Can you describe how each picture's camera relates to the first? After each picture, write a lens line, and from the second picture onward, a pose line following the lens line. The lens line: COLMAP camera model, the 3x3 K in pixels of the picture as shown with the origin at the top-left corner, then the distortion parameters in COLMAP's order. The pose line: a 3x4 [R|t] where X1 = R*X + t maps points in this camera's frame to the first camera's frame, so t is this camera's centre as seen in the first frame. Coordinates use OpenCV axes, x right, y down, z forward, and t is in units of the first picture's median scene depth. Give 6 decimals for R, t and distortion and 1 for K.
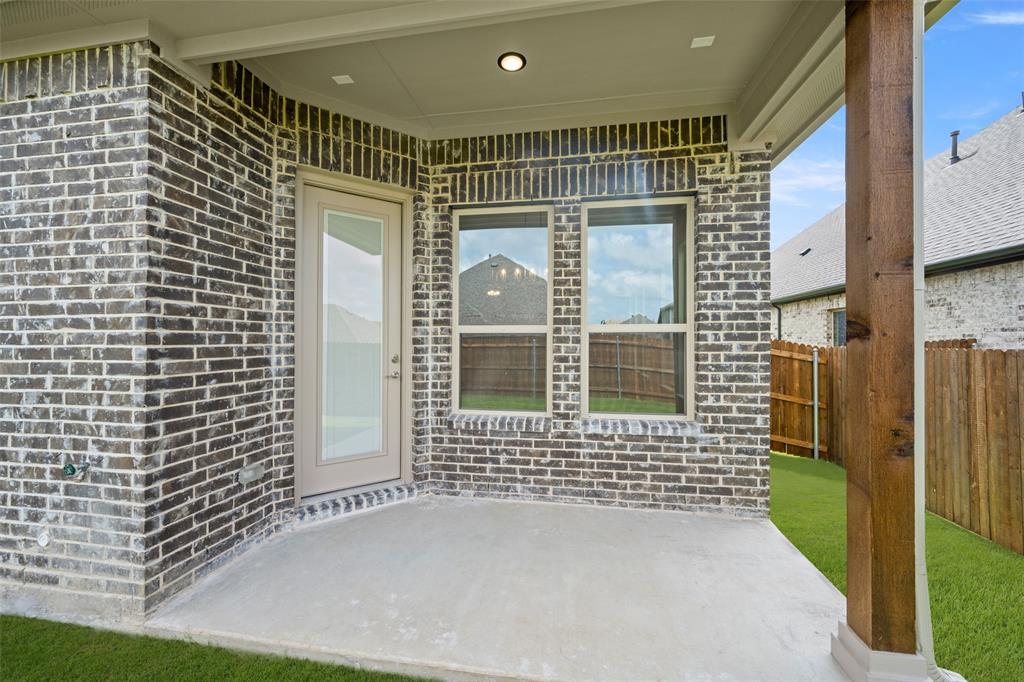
lens RADIAL K [[405.7, 0, 514.3], [0, 405.7, 336.1], [0, 0, 1]] dist [0.001681, -0.000921]
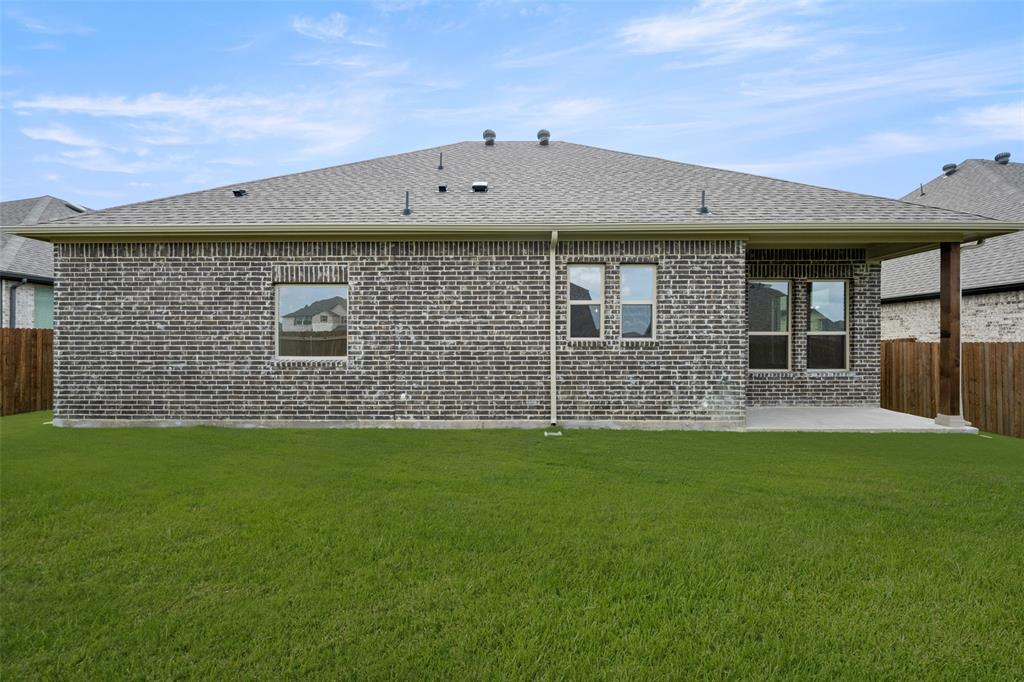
lens RADIAL K [[405.7, 0, 512.7], [0, 405.7, 338.1], [0, 0, 1]] dist [0.001681, -0.000921]
pose [[0.987581, 0.000801, 0.157109, -2.060493], [-0.001630, 0.999985, 0.005147, 0.000087], [-0.157102, -0.005340, 0.987568, -1.163867]]
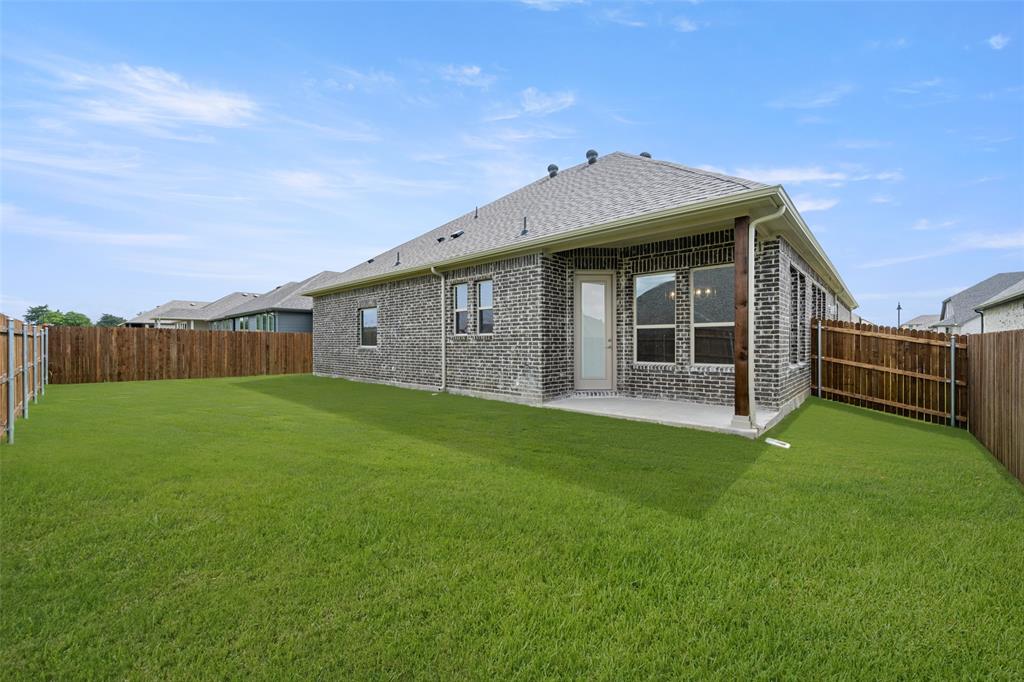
lens RADIAL K [[405.7, 0, 510.0], [0, 405.7, 343.2], [0, 0, 1]] dist [0.001681, -0.000921]
pose [[0.839342, -0.001914, -0.543600, 0.600323], [0.011112, 0.999845, 0.013636, 0.042123], [0.543490, -0.017486, 0.839233, -1.552145]]
